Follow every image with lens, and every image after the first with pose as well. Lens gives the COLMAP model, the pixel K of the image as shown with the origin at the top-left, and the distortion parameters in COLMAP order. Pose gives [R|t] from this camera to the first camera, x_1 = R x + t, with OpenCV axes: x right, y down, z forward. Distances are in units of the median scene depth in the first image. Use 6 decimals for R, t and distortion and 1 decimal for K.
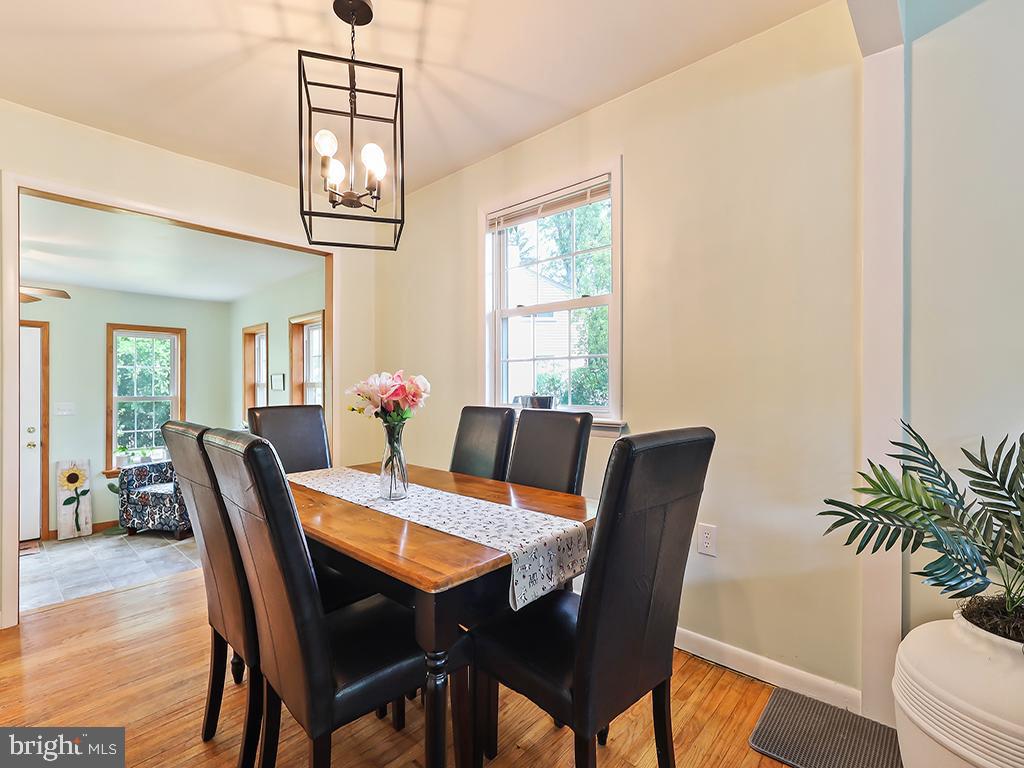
lens RADIAL K [[478.1, 0, 502.7], [0, 478.1, 384.9], [0, 0, 1]] dist [-0.000415, 0.002907]
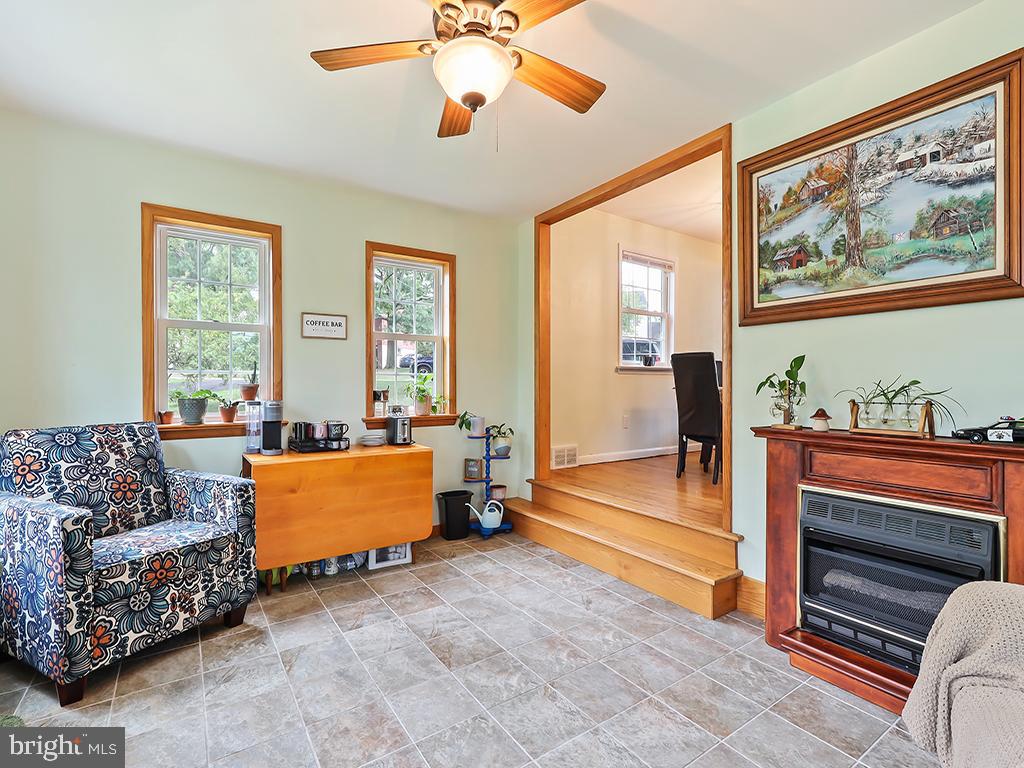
lens RADIAL K [[478.1, 0, 506.9], [0, 478.1, 379.1], [0, 0, 1]] dist [-0.000415, 0.002907]
pose [[0.227042, 0.009584, 0.973838, -1.079804], [0.000896, 0.999949, -0.010050, 0.076569], [-0.973885, 0.003154, 0.227022, 0.610906]]
